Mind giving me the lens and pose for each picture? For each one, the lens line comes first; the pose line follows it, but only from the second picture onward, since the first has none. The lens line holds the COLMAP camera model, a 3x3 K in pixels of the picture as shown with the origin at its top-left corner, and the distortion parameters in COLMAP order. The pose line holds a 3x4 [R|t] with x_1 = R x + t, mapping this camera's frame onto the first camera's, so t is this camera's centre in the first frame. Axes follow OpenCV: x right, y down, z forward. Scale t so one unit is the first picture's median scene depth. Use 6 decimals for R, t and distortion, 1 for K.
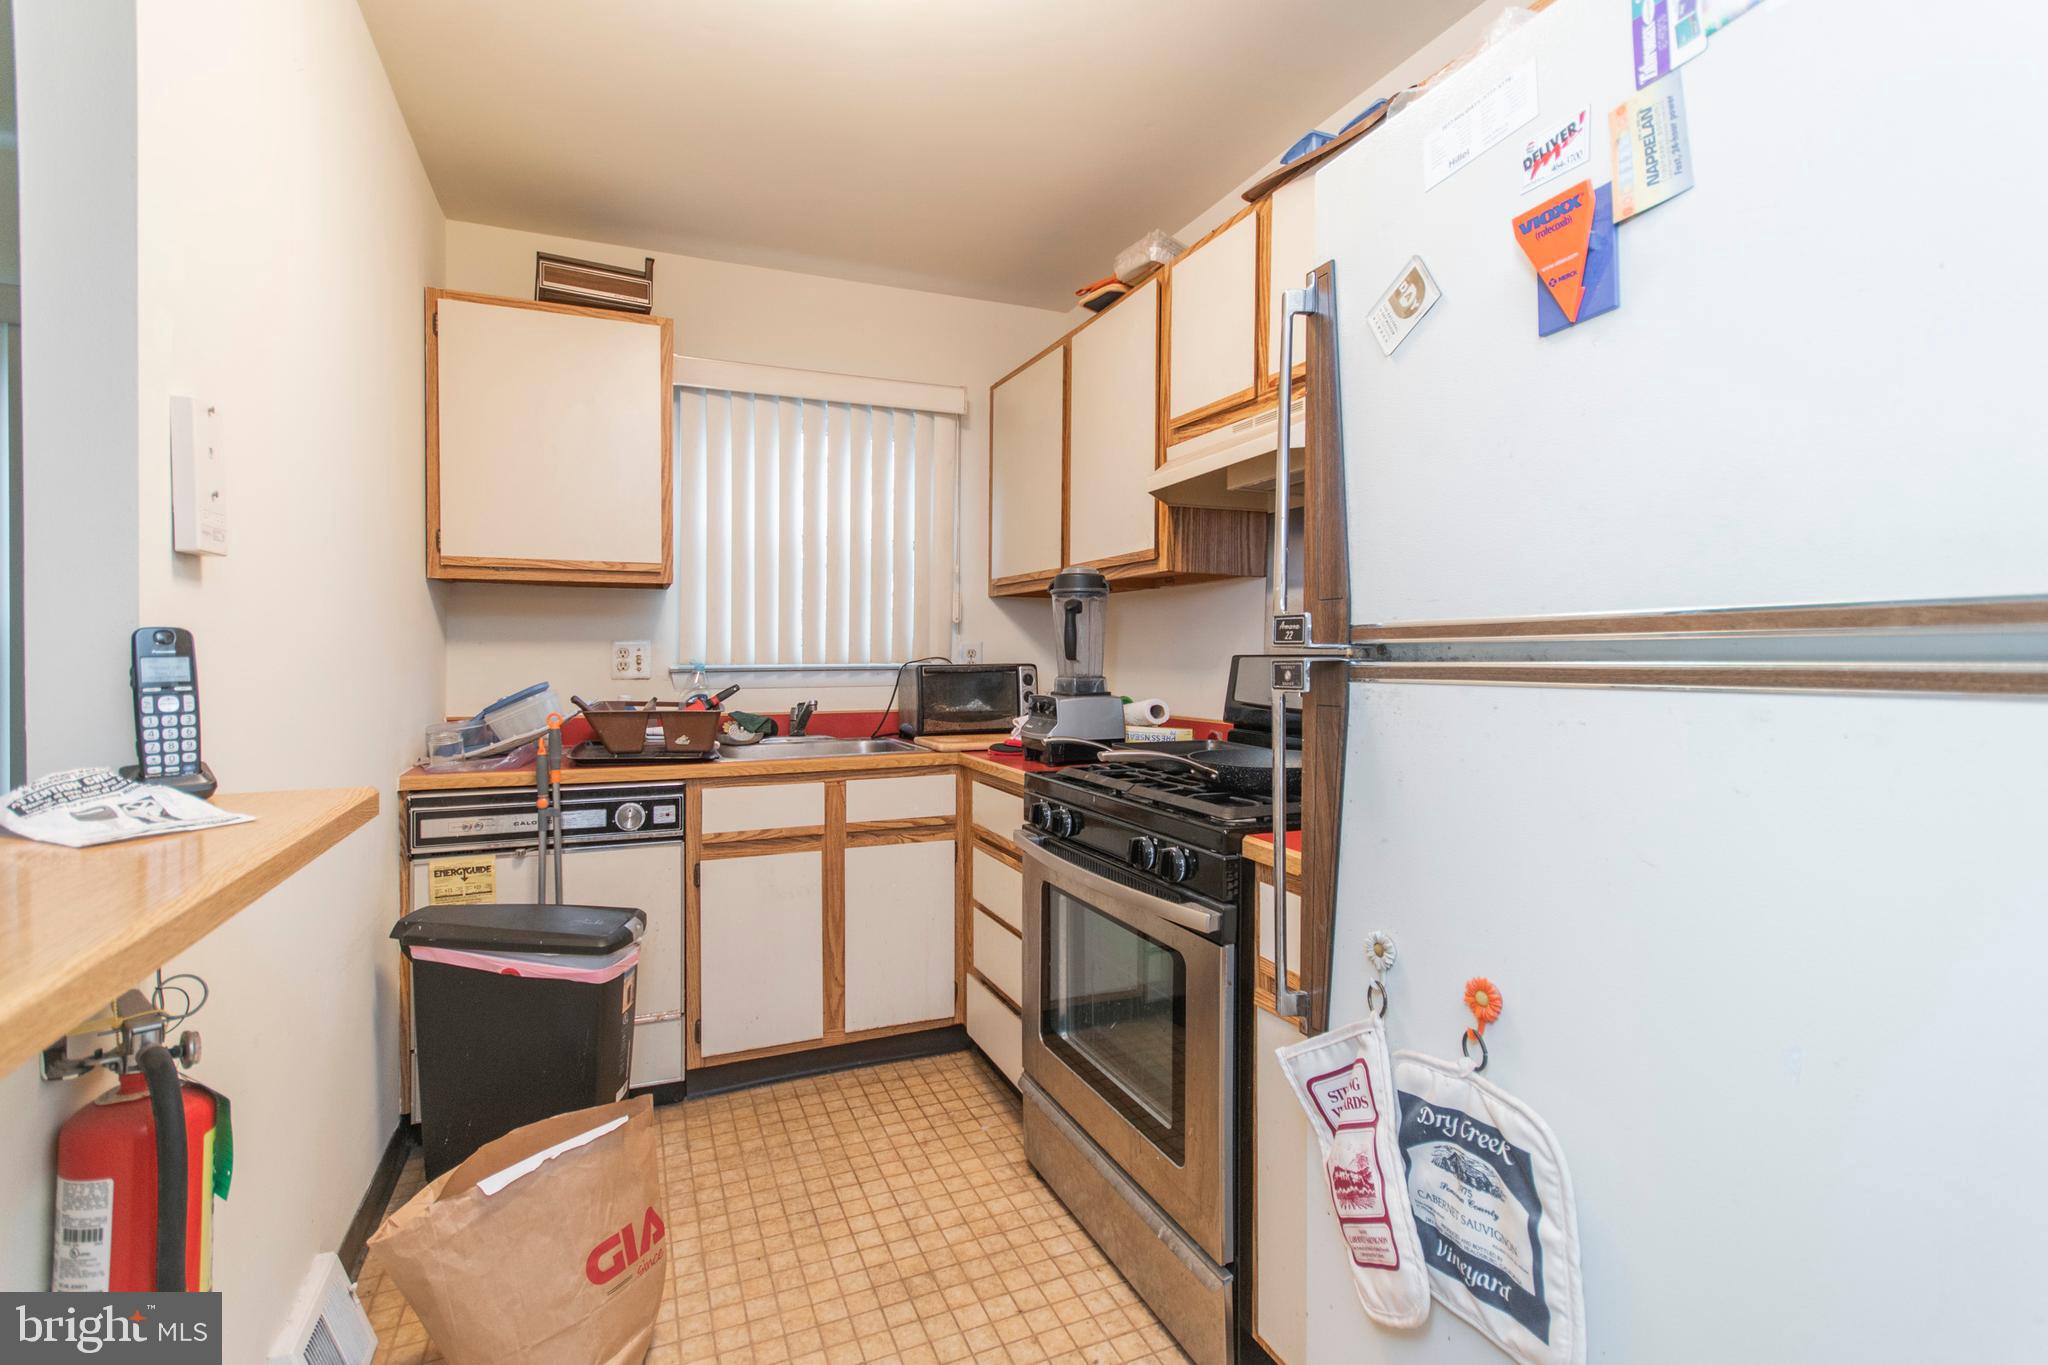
lens RADIAL K [[886.7, 0, 959.9], [0, 886.7, 657.8], [0, 0, 1]] dist [-0.001469, 0.000337]
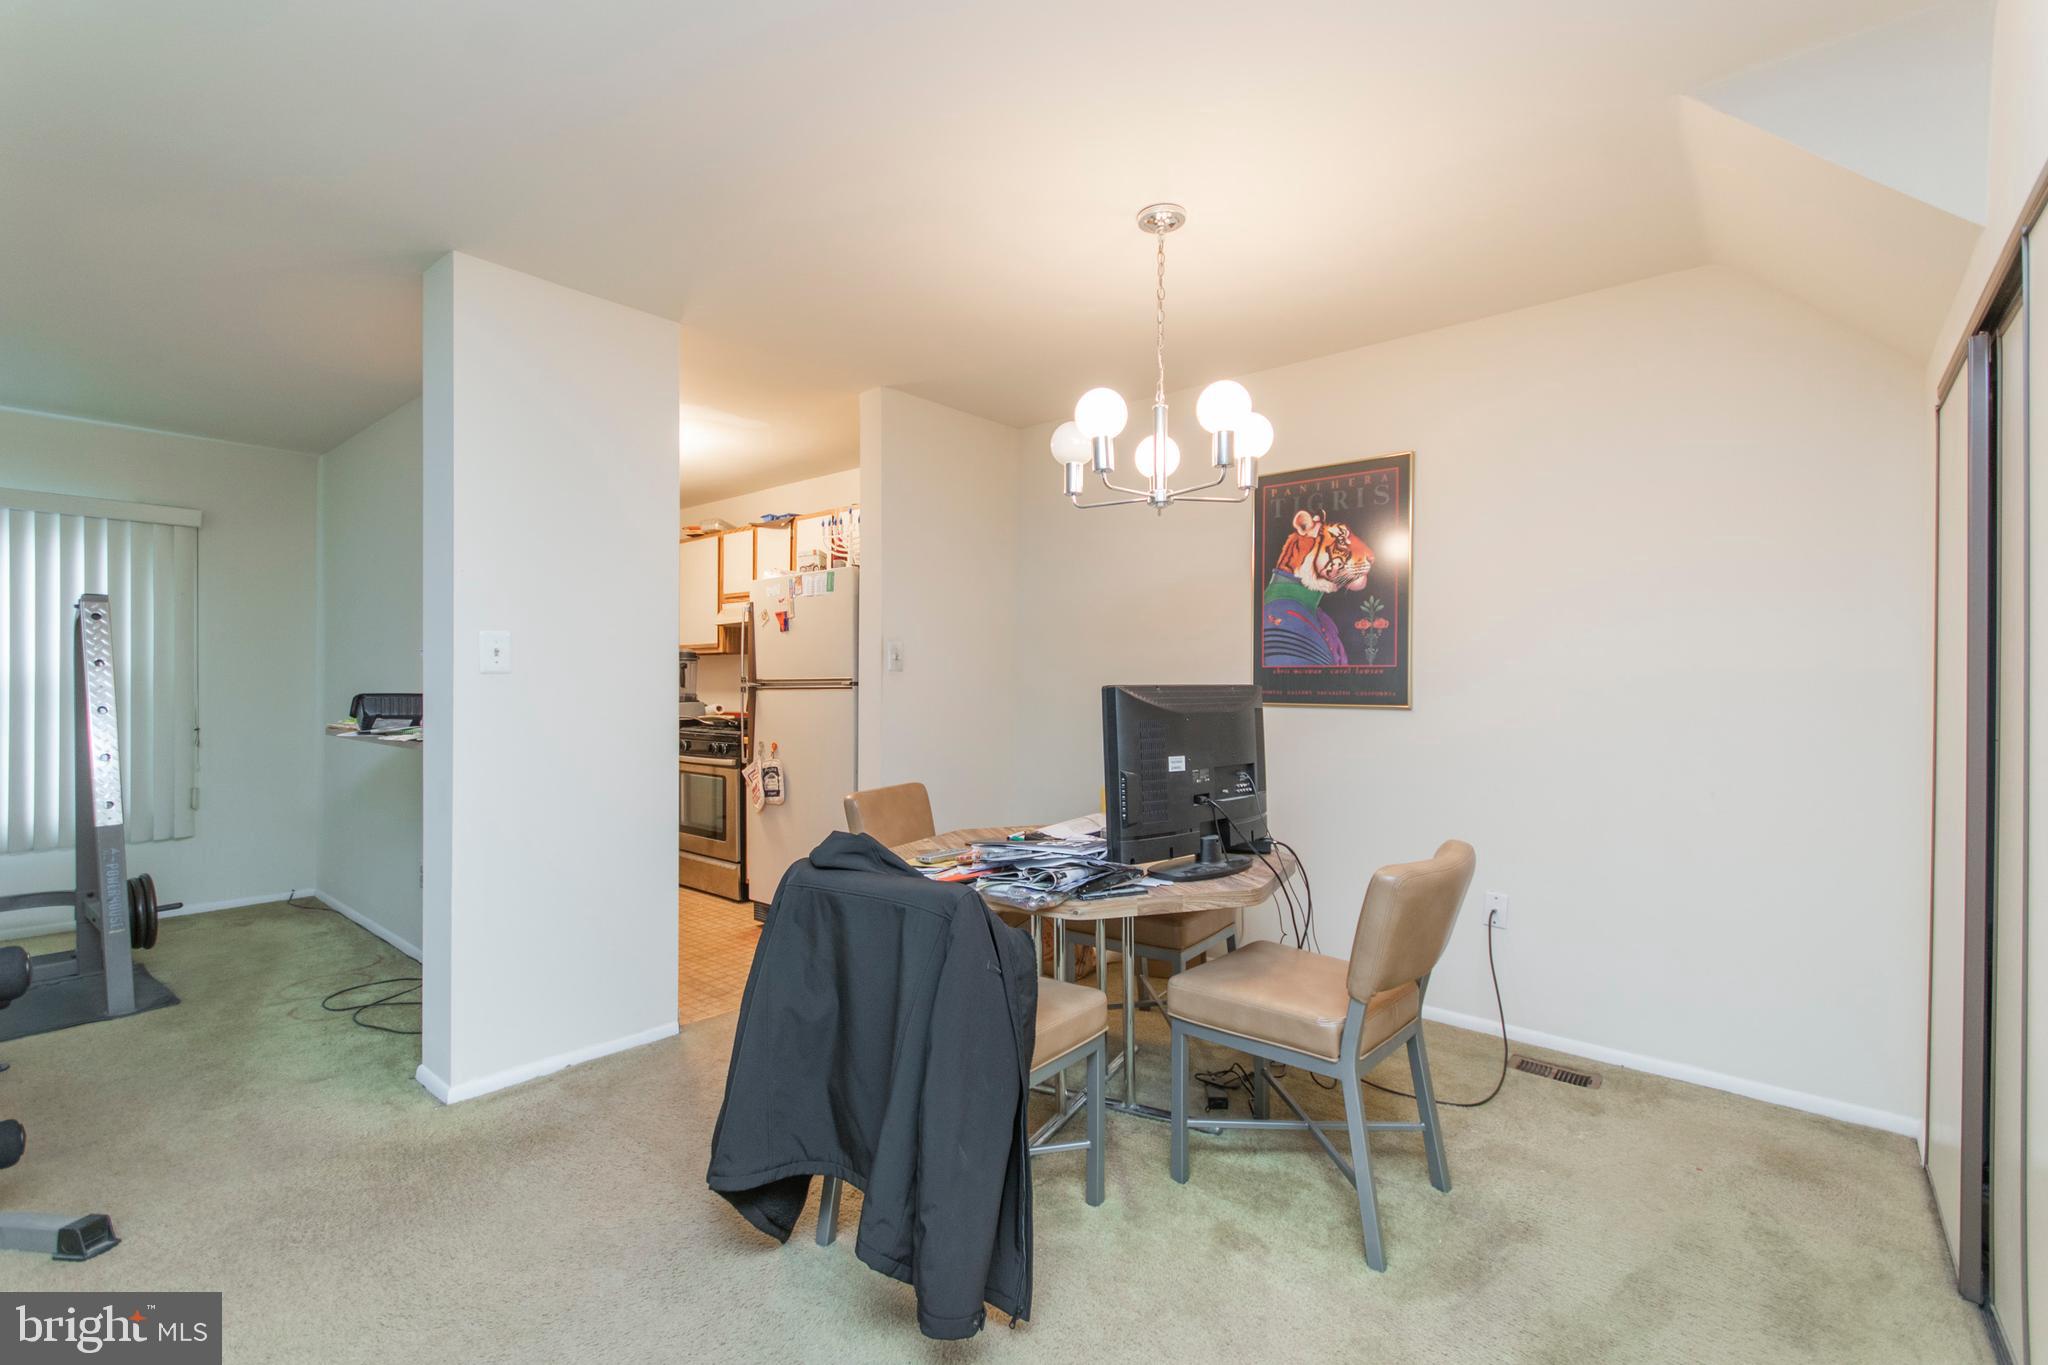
lens RADIAL K [[884.4, 0, 989.8], [0, 884.4, 682.7], [0, 0, 1]] dist [0.000426, -0.000096]
pose [[0.874848, -0.002977, 0.484389, -0.303415], [0.004839, 0.999985, -0.002595, 0.000335], [-0.484374, 0.004614, 0.874849, -1.486345]]
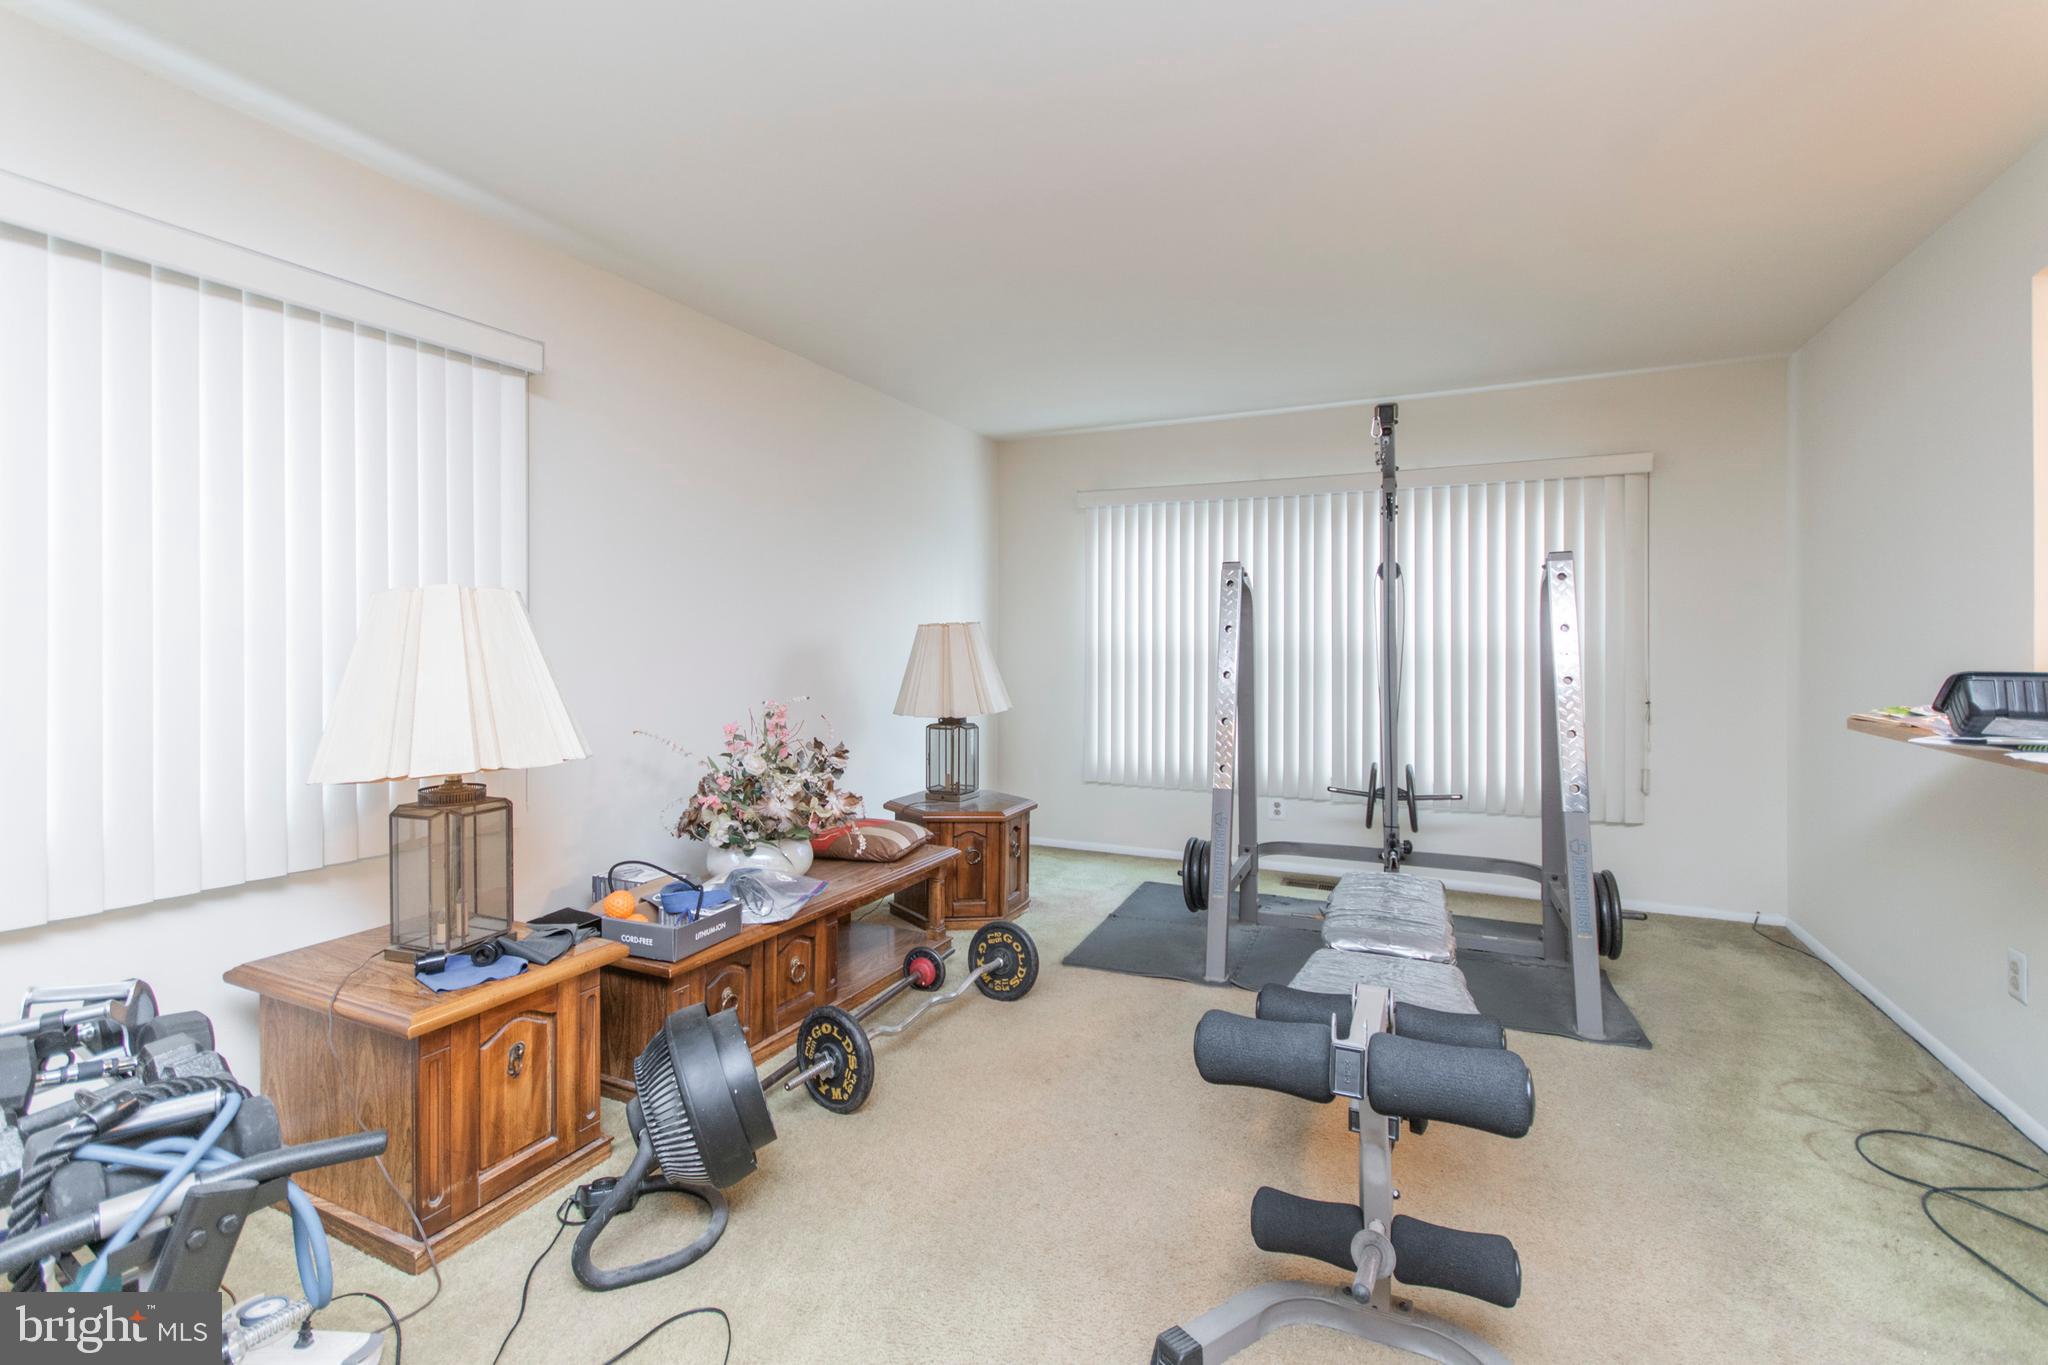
lens RADIAL K [[890.3, 0, 1044.4], [0, 890.3, 635.8], [0, 0, 1]] dist [0.001769, -0.000139]
pose [[0.705790, -0.010825, -0.708338, -0.478784], [-0.002885, 0.999831, -0.018155, -0.004769], [0.708415, 0.014857, 0.705640, -1.010588]]
